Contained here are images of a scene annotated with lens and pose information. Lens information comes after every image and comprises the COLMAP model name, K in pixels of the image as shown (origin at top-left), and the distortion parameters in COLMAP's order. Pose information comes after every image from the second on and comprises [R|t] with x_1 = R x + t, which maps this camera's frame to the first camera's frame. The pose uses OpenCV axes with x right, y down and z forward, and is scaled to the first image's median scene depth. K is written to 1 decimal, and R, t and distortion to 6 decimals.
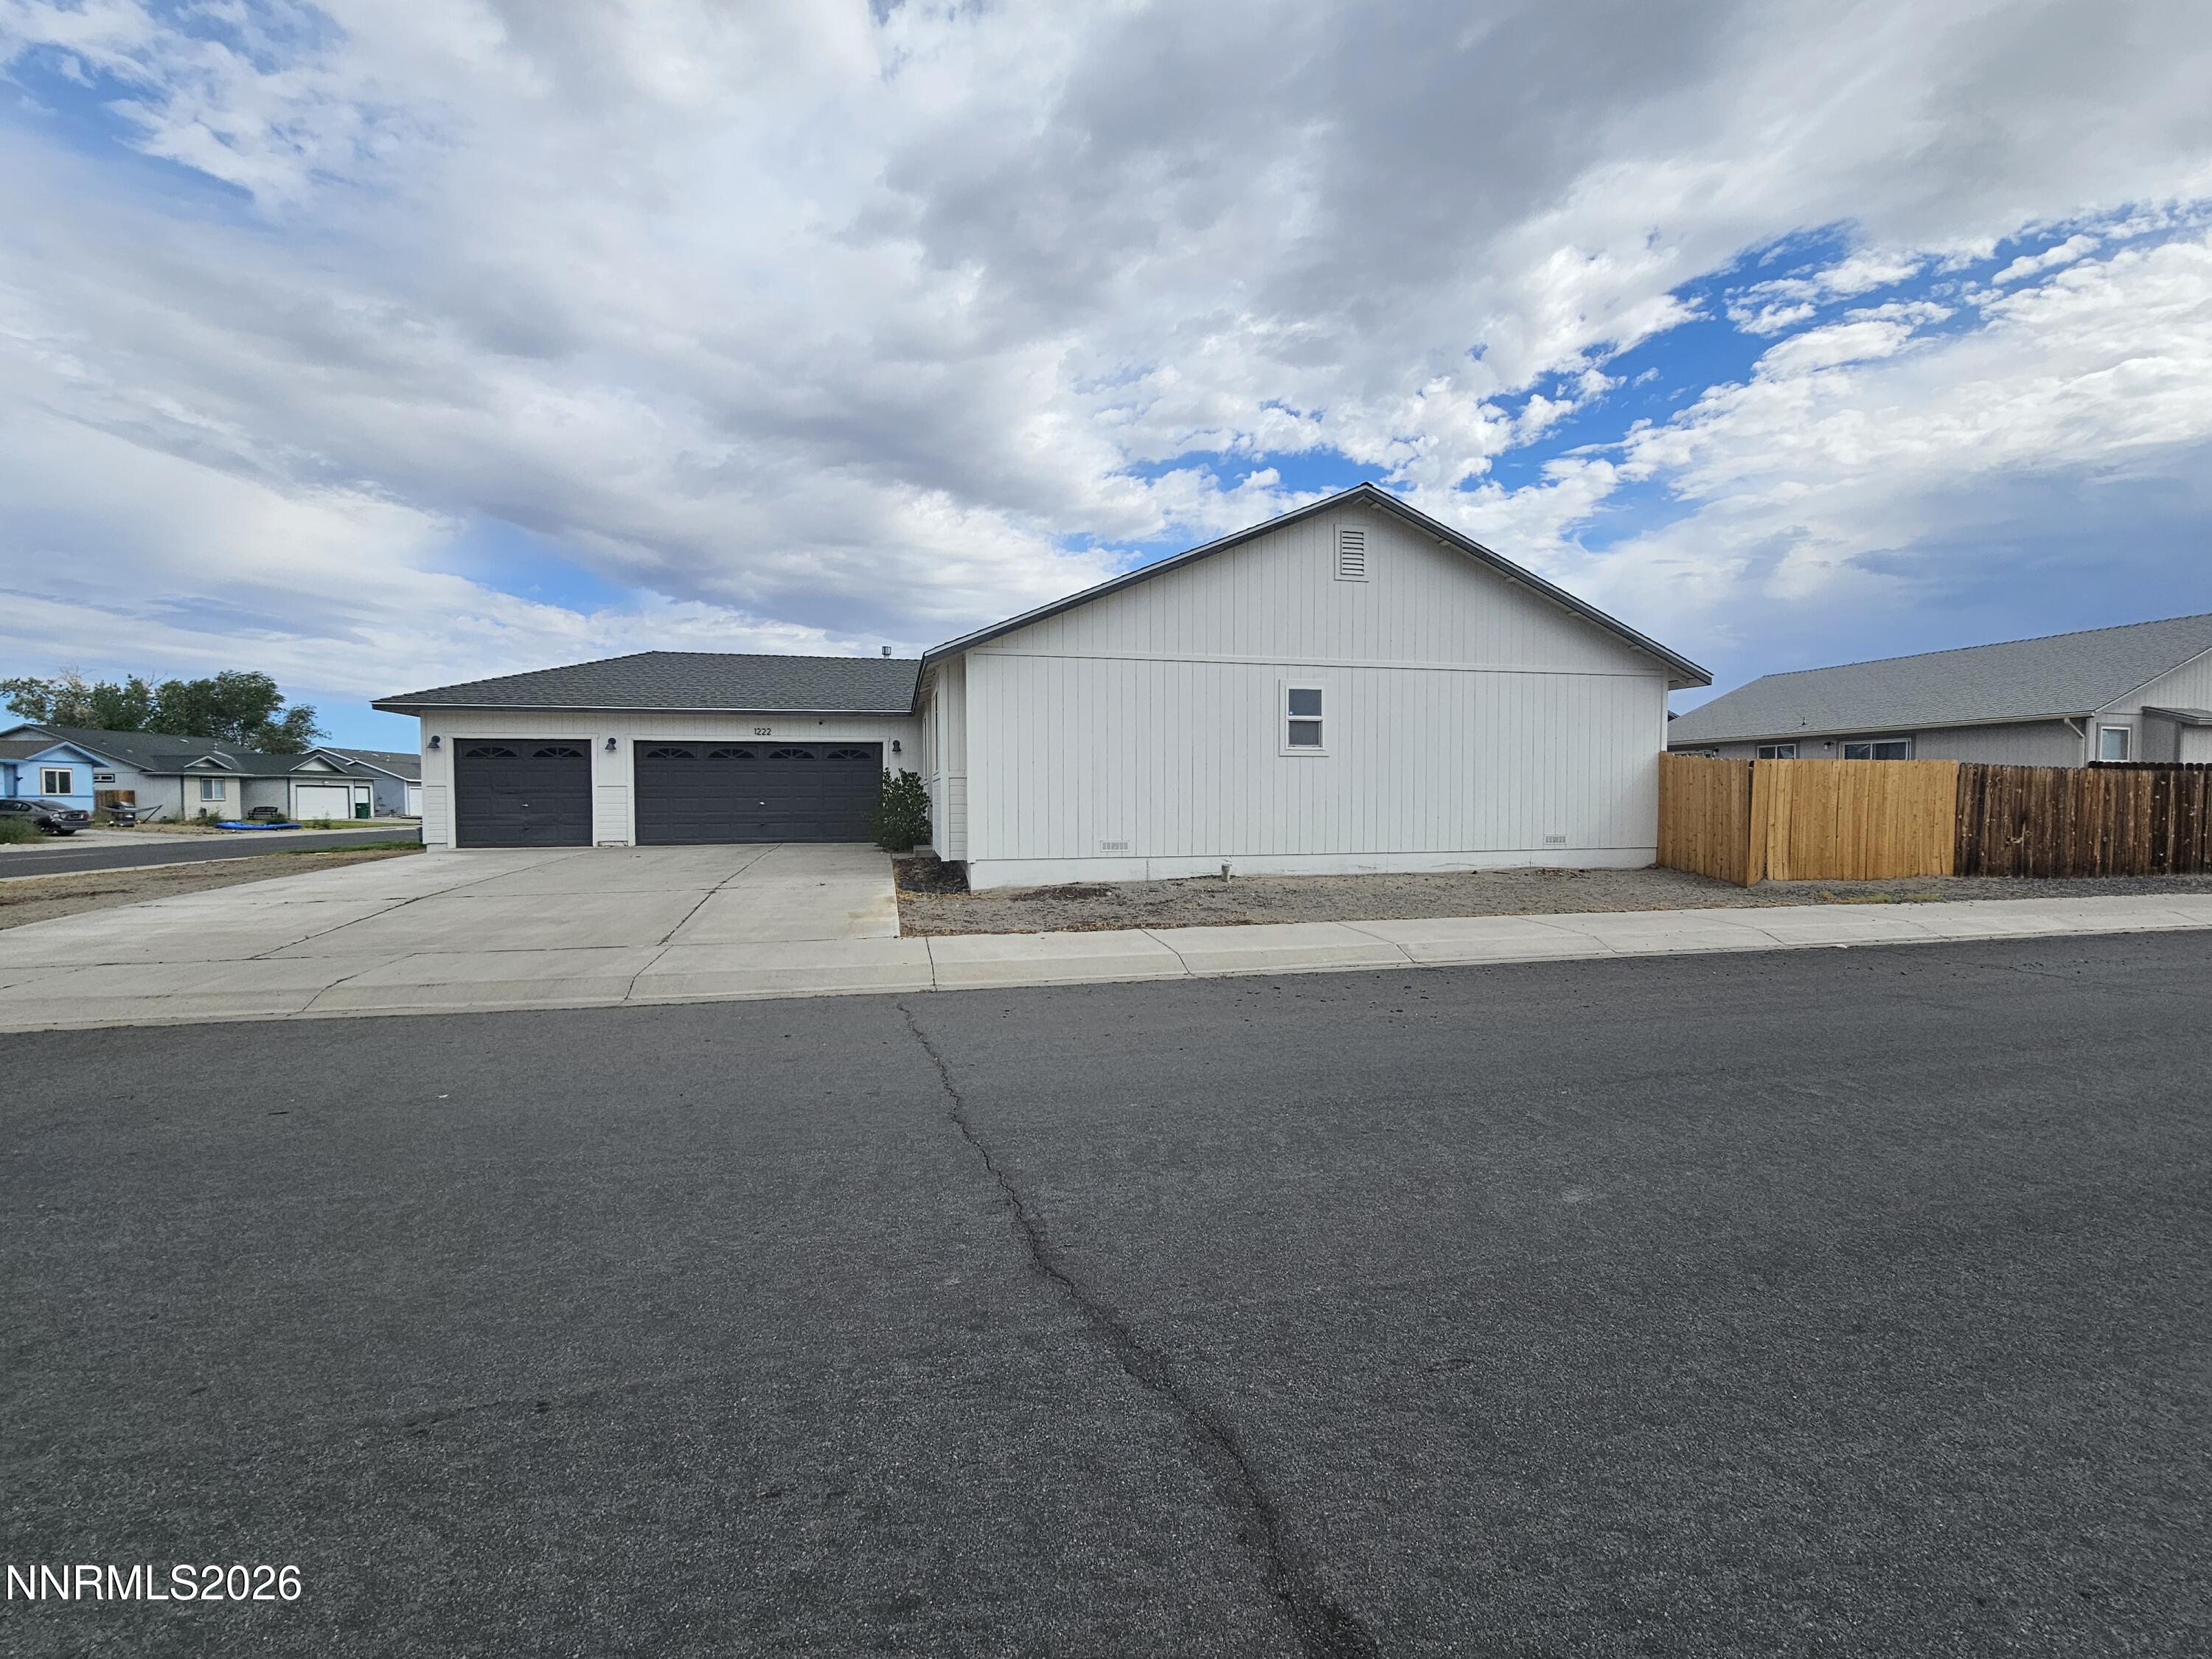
lens RADIAL K [[895.8, 0, 1106.0], [0, 895.8, 829.5], [0, 0, 1]] dist [0.001070, 0.000120]
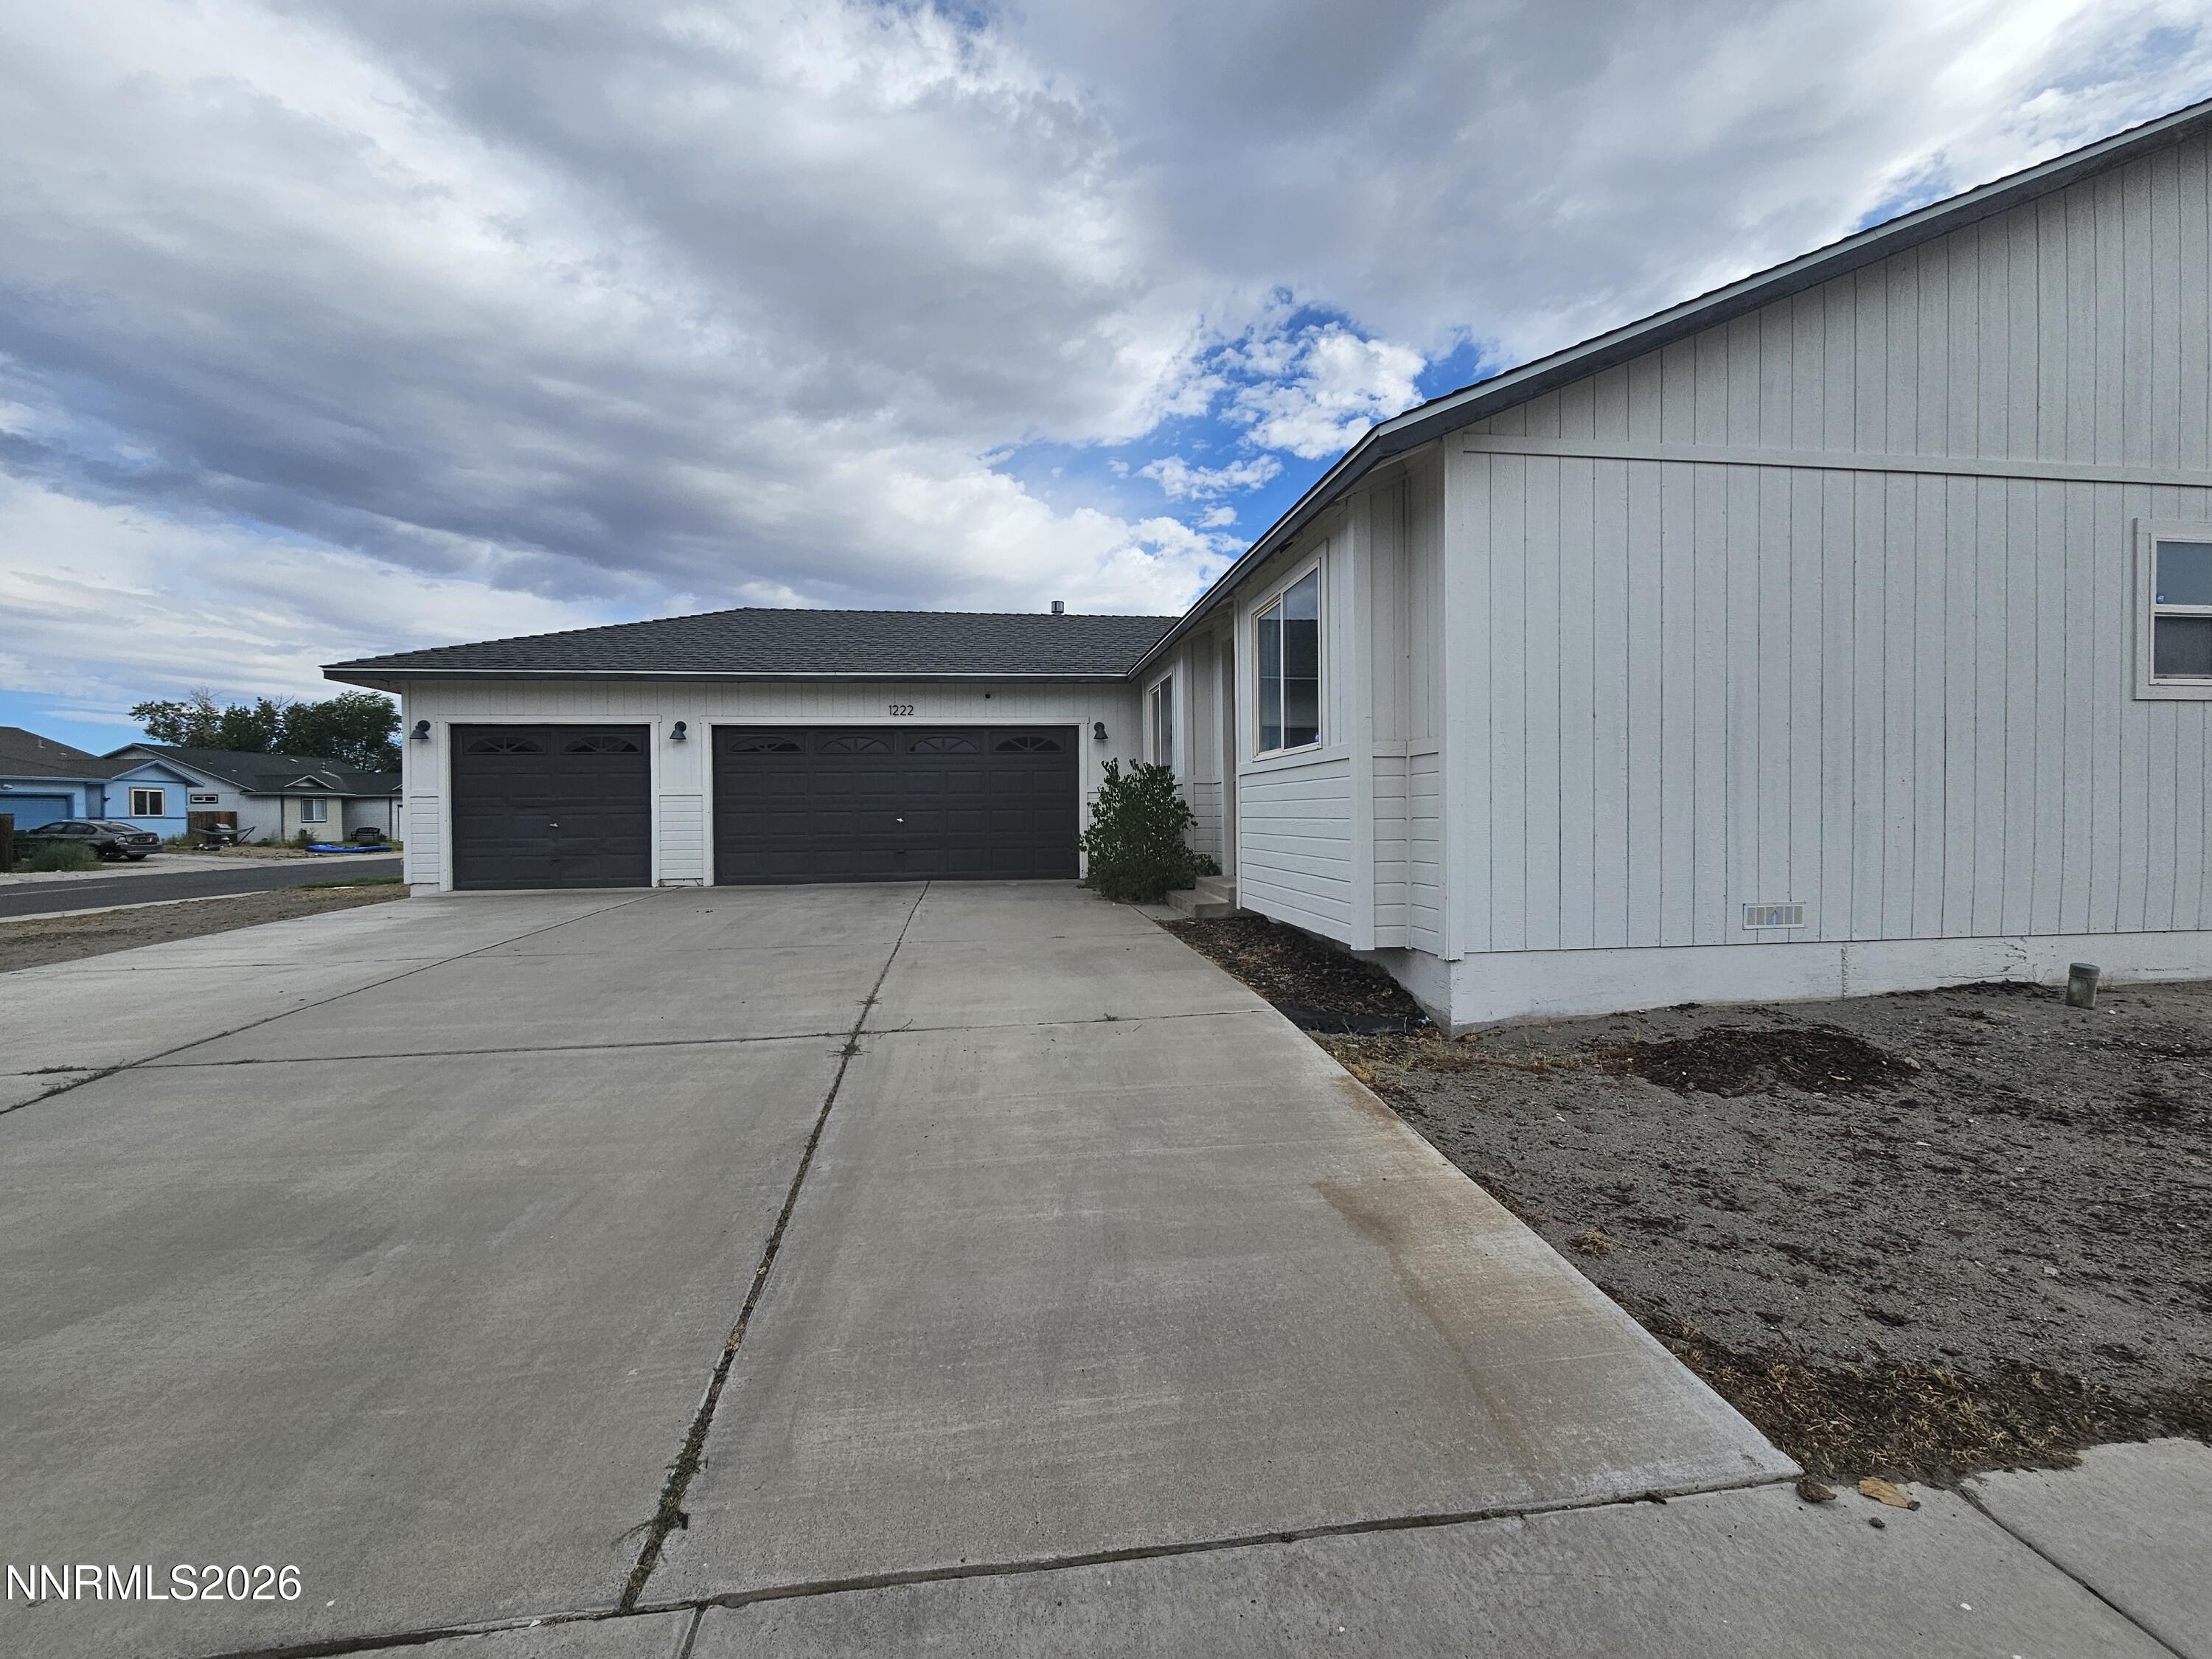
lens RADIAL K [[887.2, 0, 1106.0], [0, 887.2, 829.5], [0, 0, 1]] dist [-0.001583, -0.000075]
pose [[0.995638, -0.005209, -0.093155, -0.080518], [0.003578, 0.999837, -0.017671, -0.004767], [0.093231, 0.017260, 0.995495, 0.170721]]
